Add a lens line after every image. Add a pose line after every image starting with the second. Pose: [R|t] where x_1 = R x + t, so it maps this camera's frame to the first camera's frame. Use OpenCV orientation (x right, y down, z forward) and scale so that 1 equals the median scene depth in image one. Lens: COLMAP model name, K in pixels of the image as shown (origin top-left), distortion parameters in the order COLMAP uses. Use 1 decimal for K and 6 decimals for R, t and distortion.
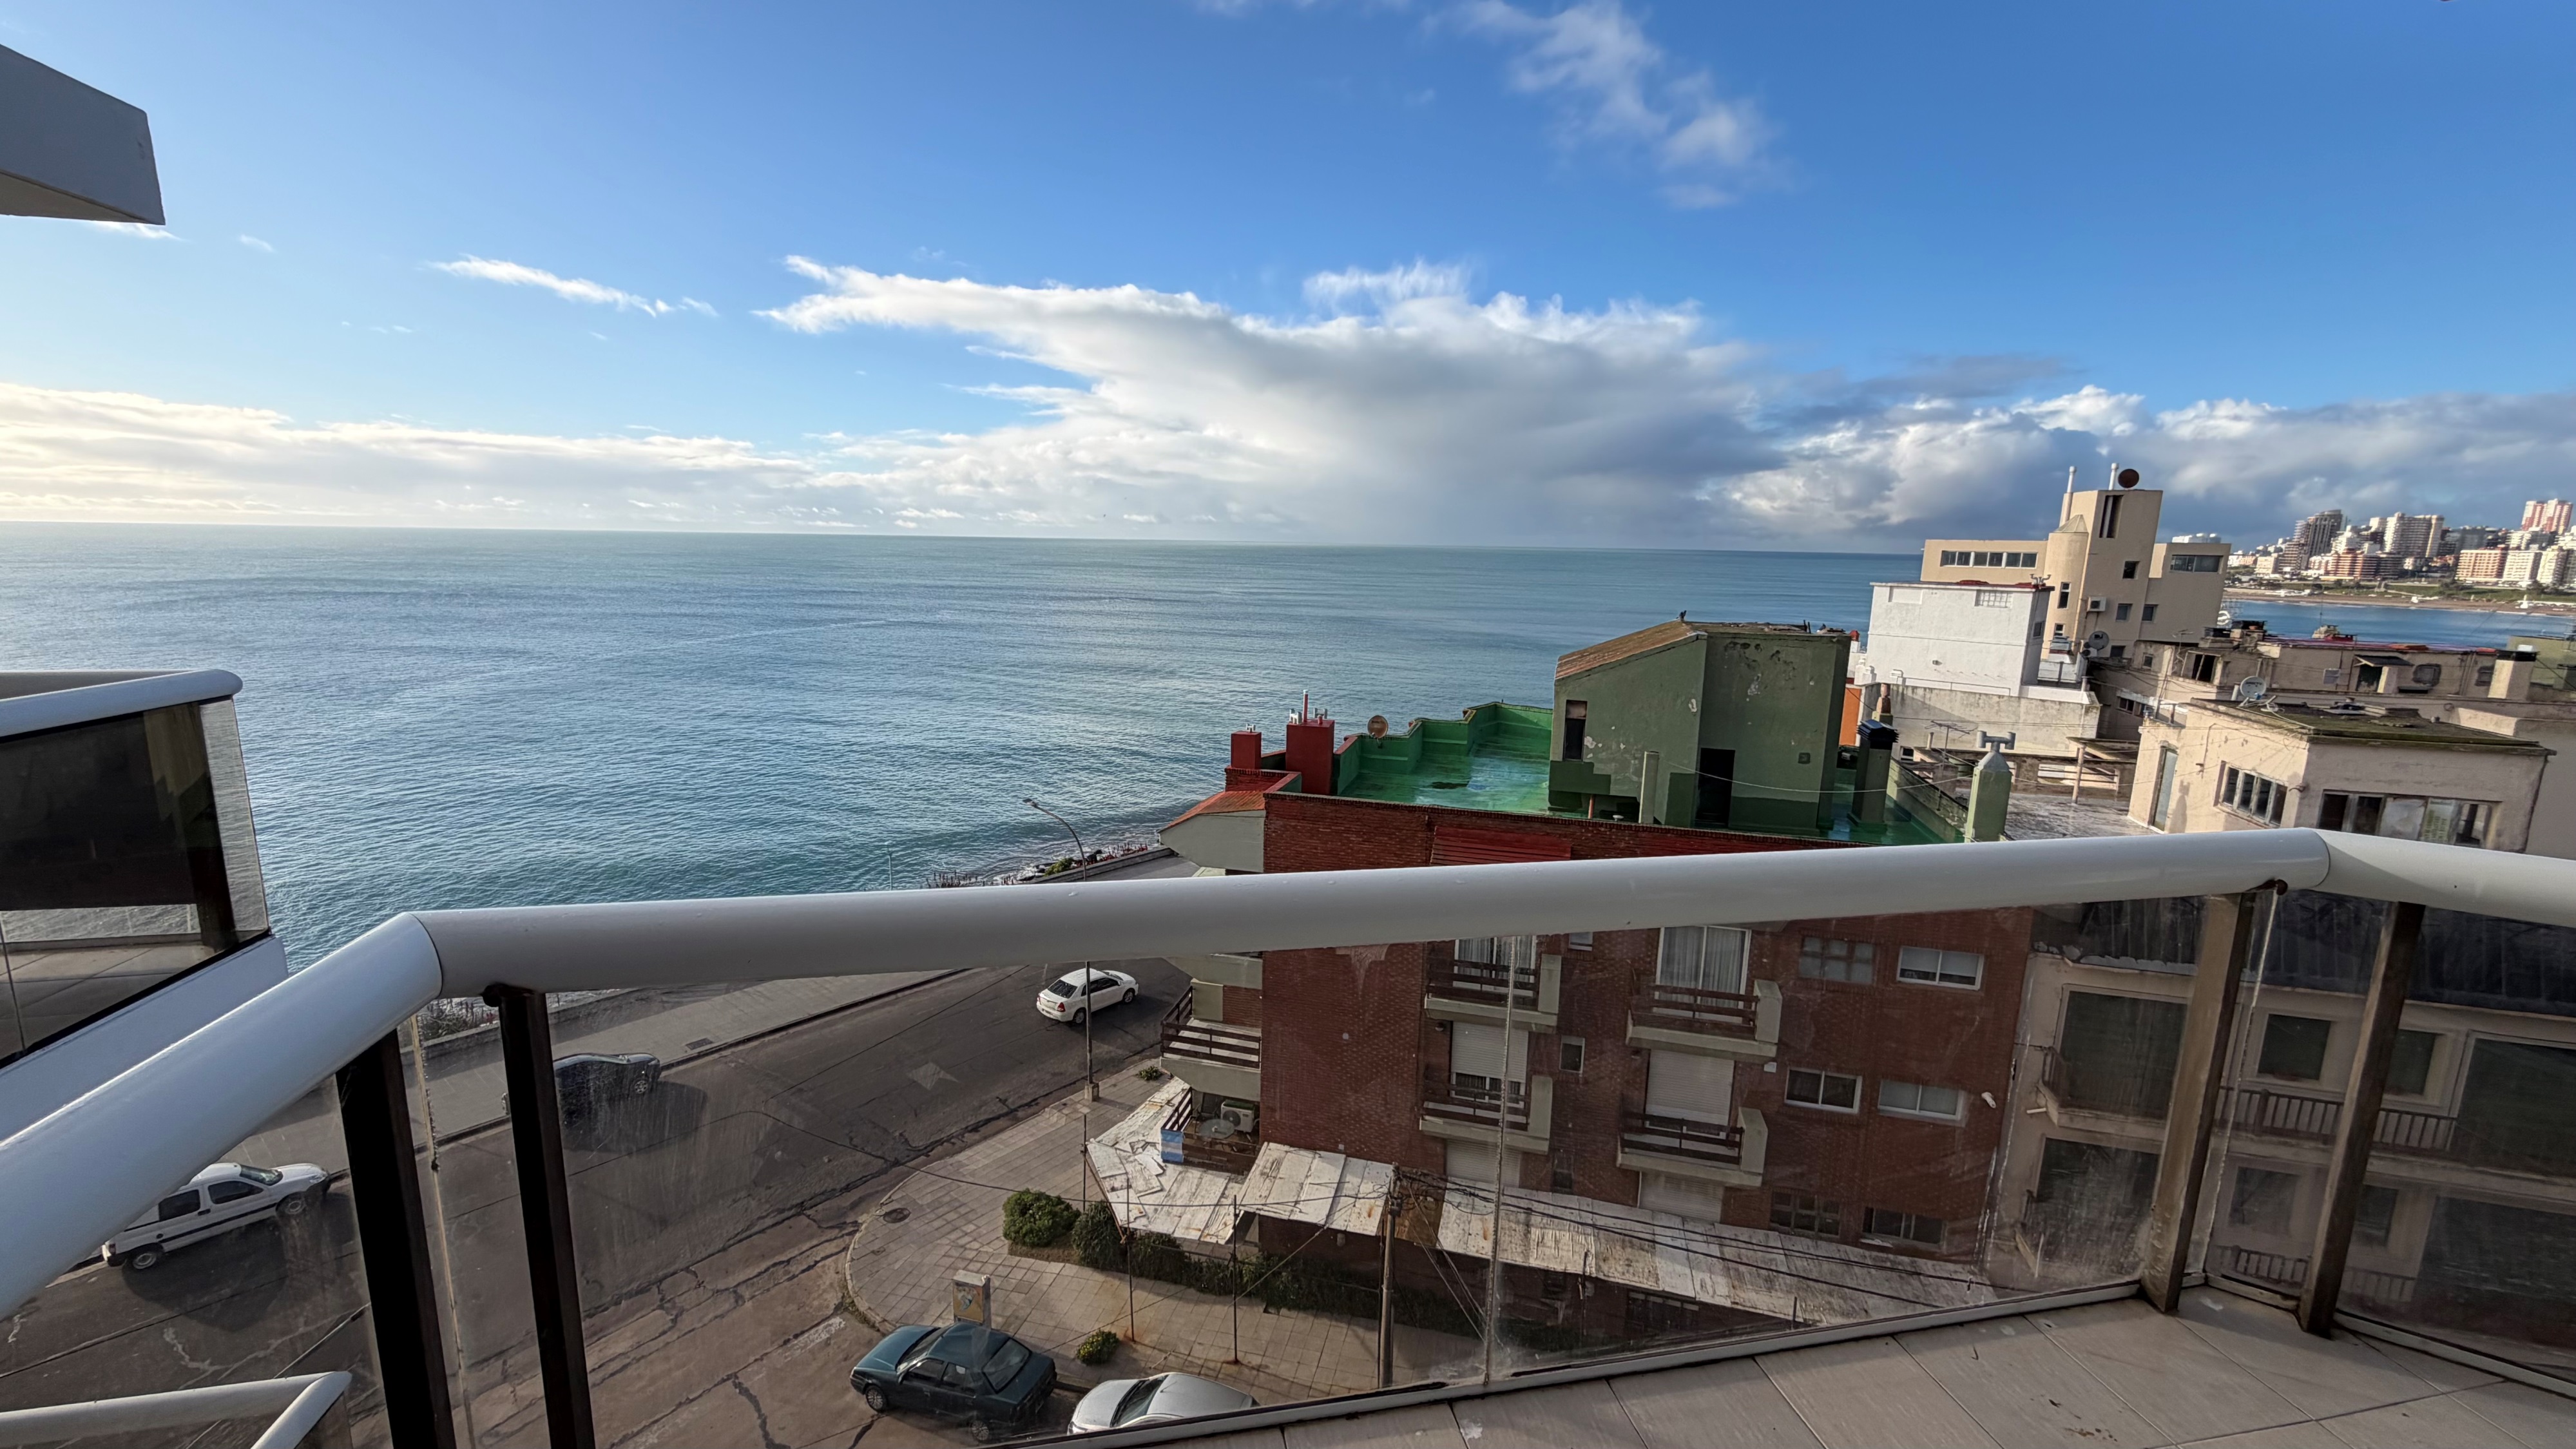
lens RADIAL K [[1027.0, 0, 1278.0], [0, 1027.0, 719.5], [0, 0, 1]] dist [0.000547, -0.000089]
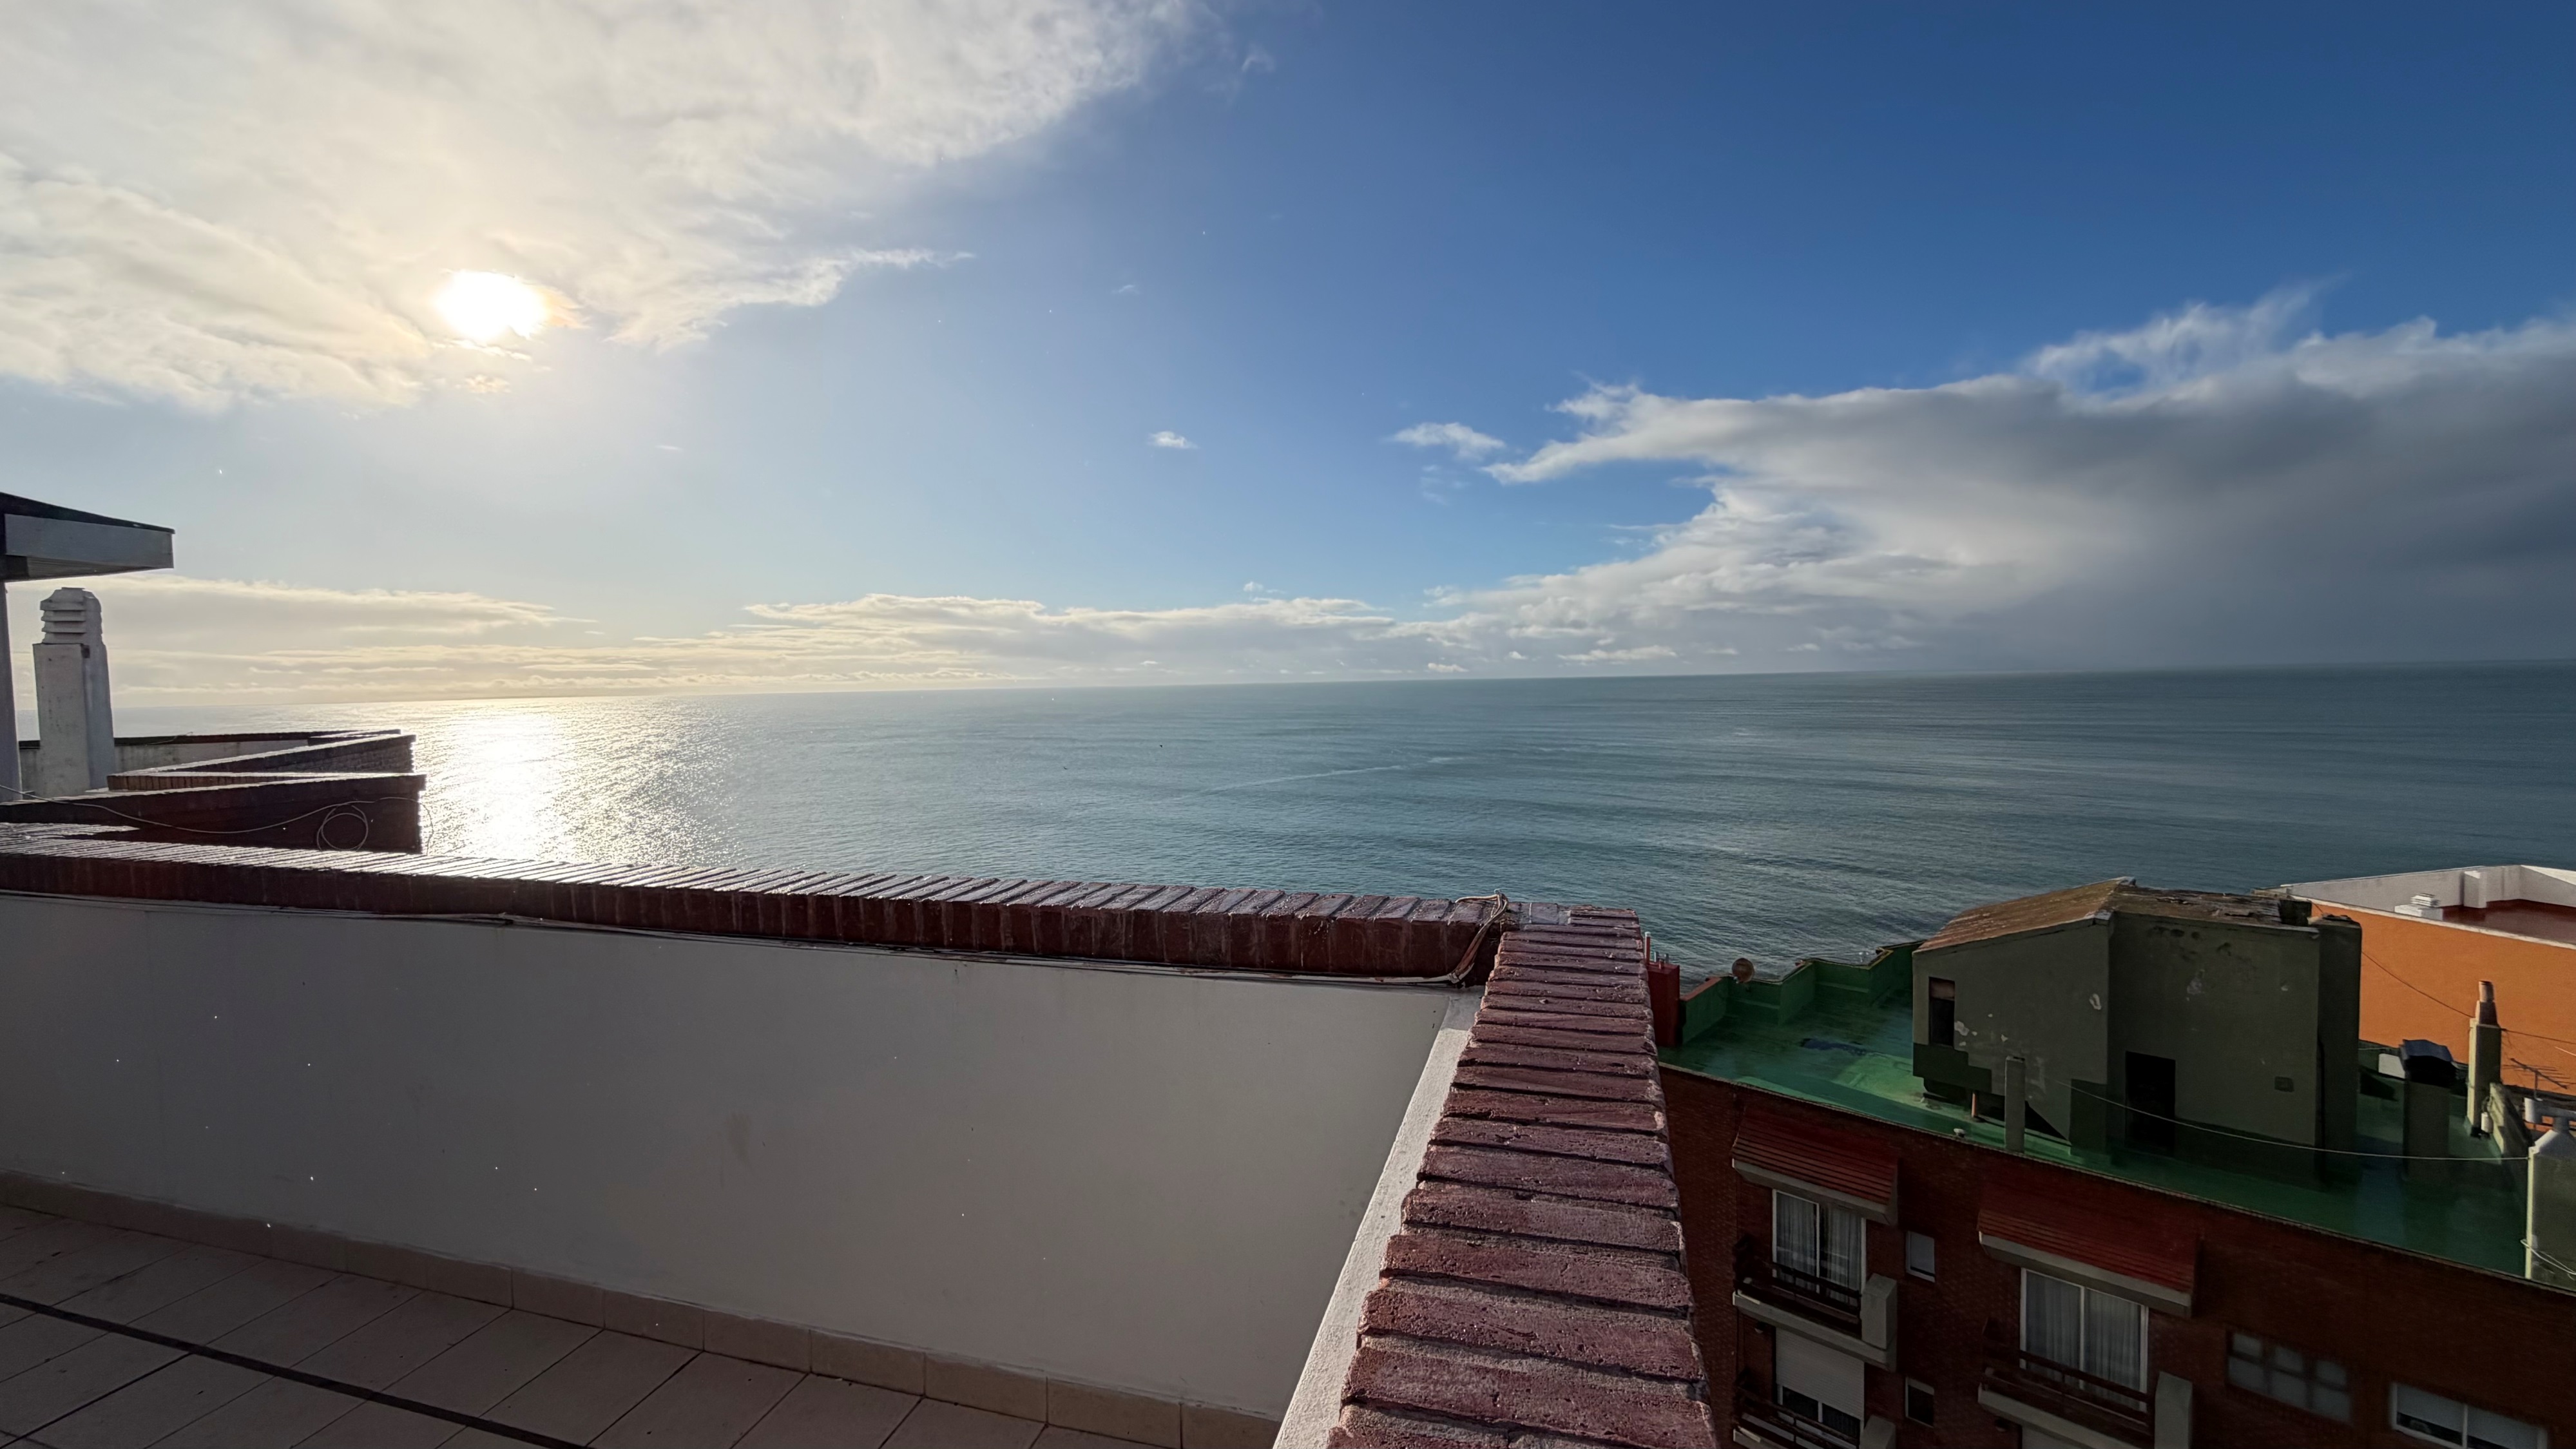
lens RADIAL K [[1024.8, 0, 1279.9], [0, 1024.8, 719.9], [0, 0, 1]] dist [0.000053, 0.000308]
pose [[0.882033, -0.018375, -0.470830, 0.204767], [-0.044827, 0.991435, -0.122669, -0.105926], [0.469051, 0.129304, 0.873654, -0.081118]]
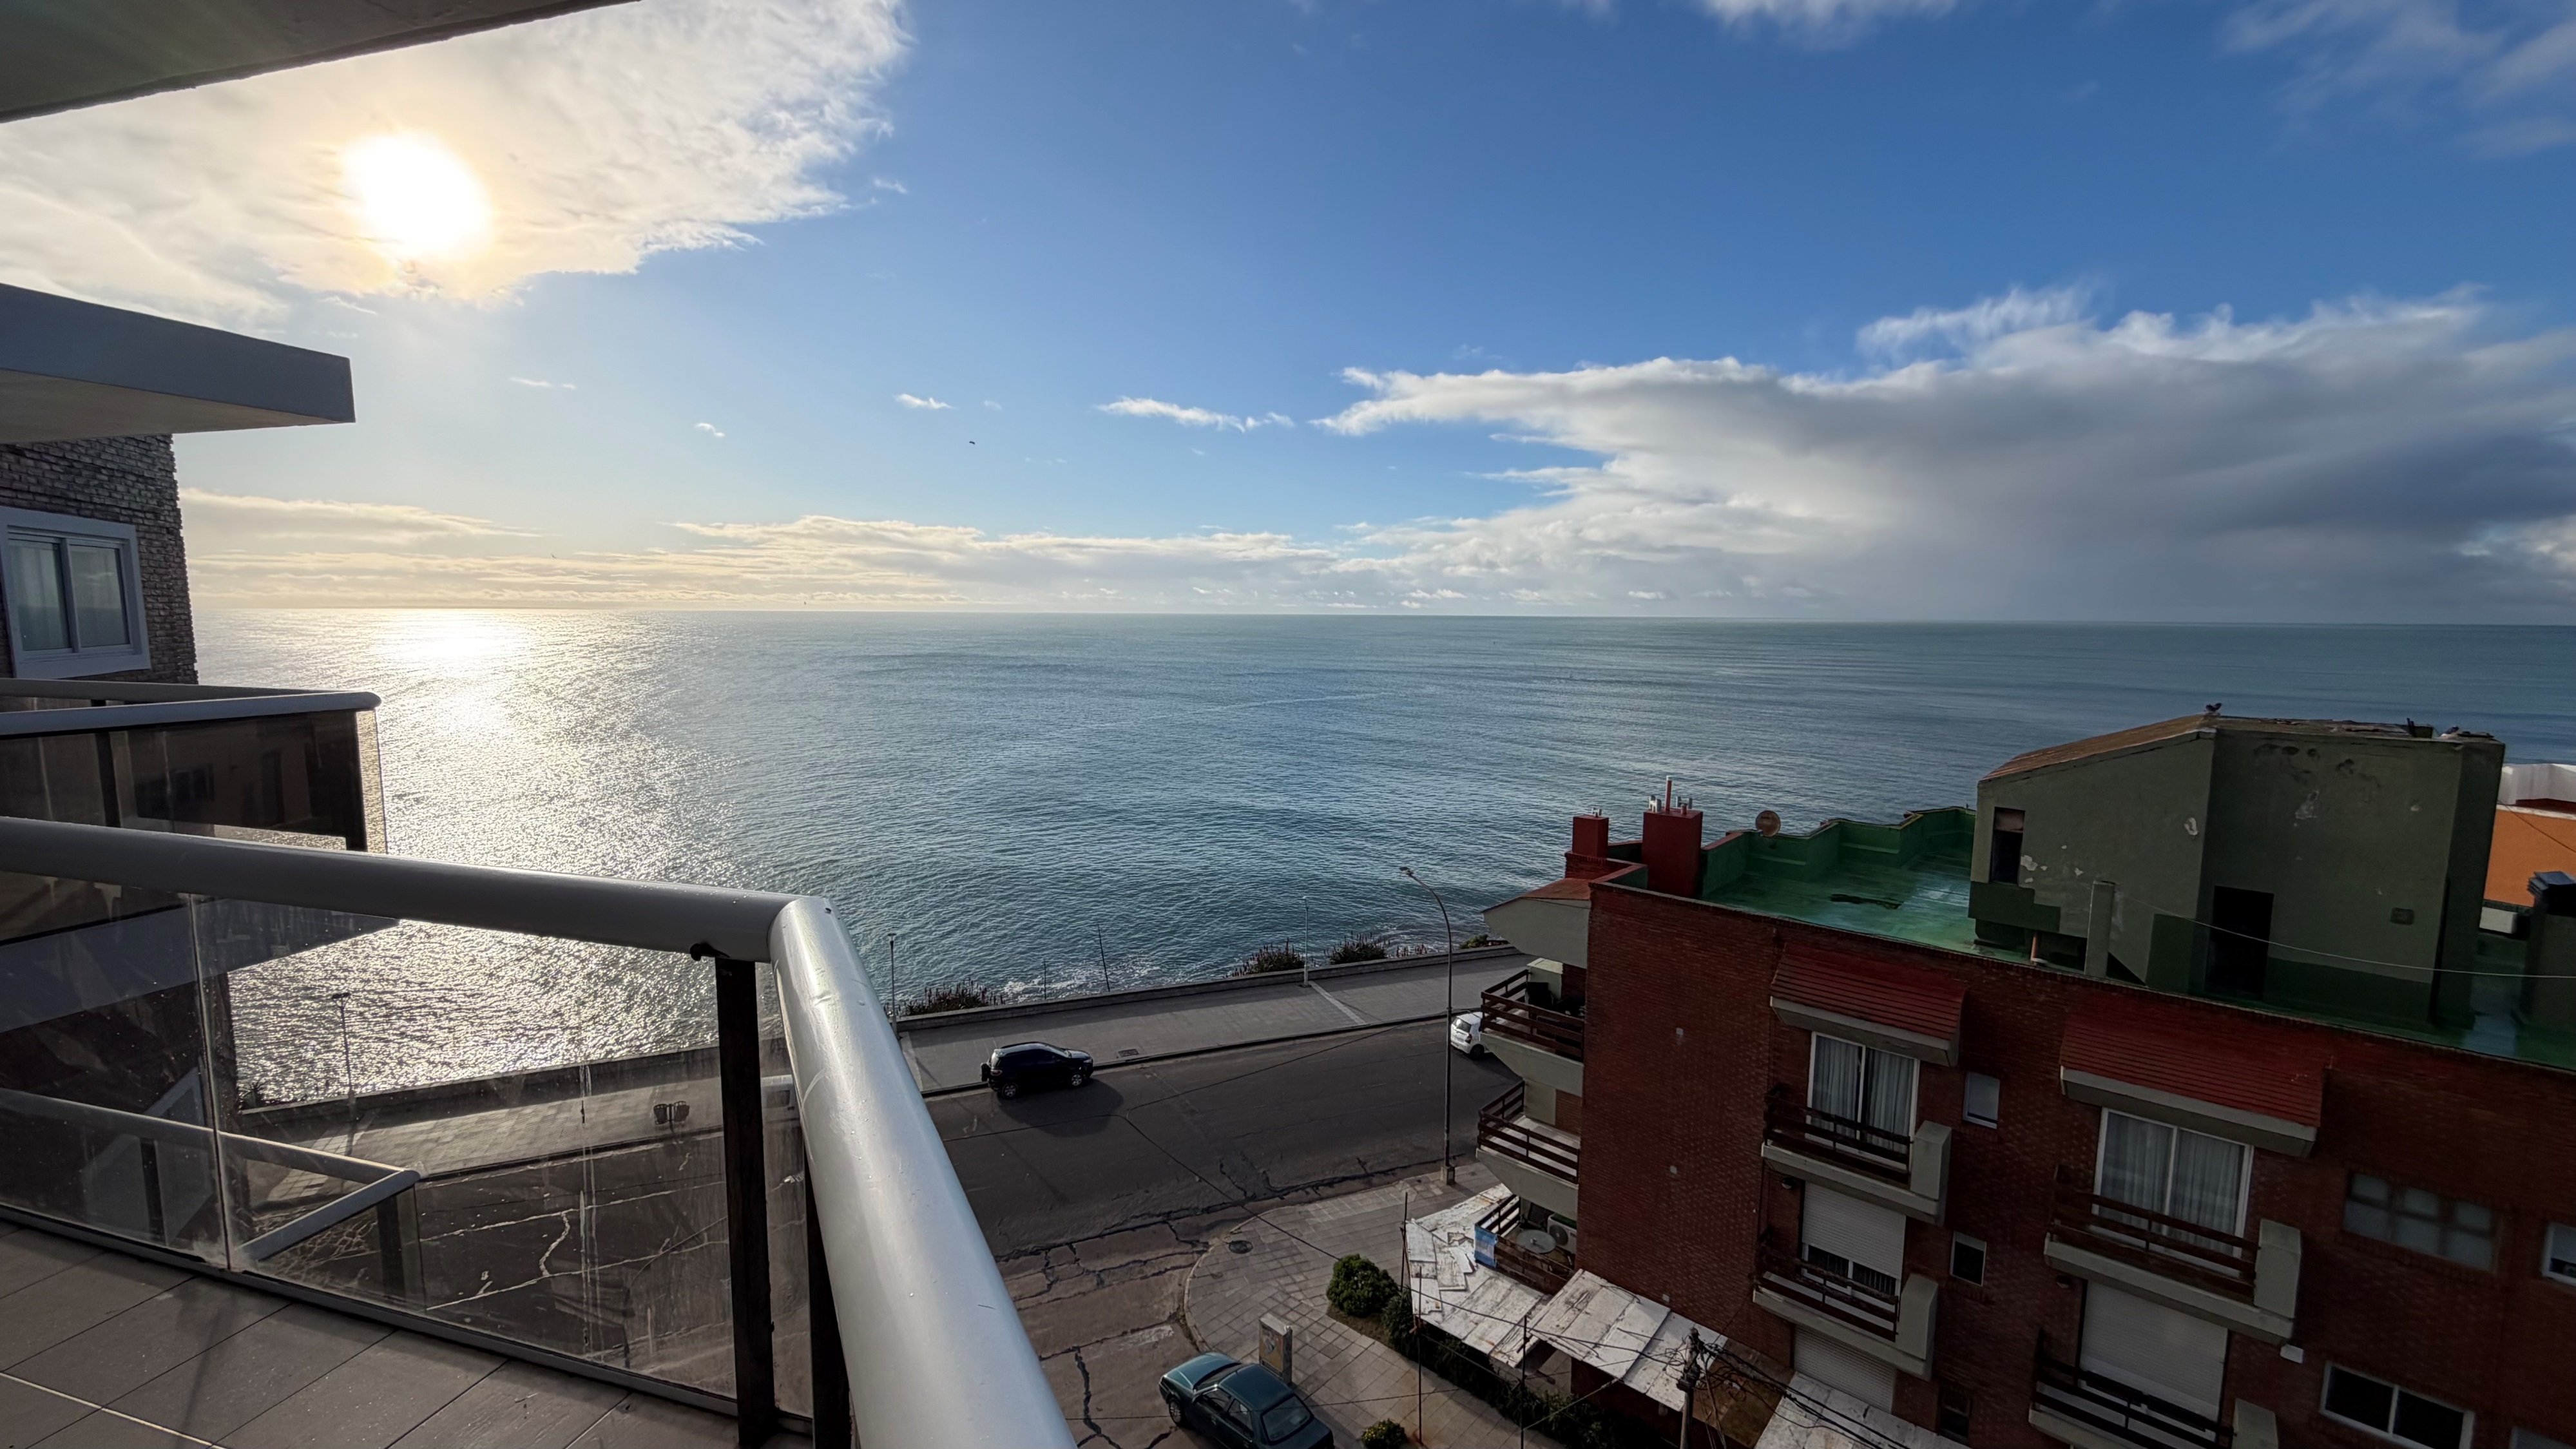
lens RADIAL K [[1024.8, 0, 1279.9], [0, 1024.8, 719.9], [0, 0, 1]] dist [0.000053, 0.000308]
pose [[0.892615, 0.036089, -0.449373, 0.138757], [-0.069355, 0.995917, -0.057782, -0.001922], [0.445453, 0.082743, 0.891474, 0.031691]]
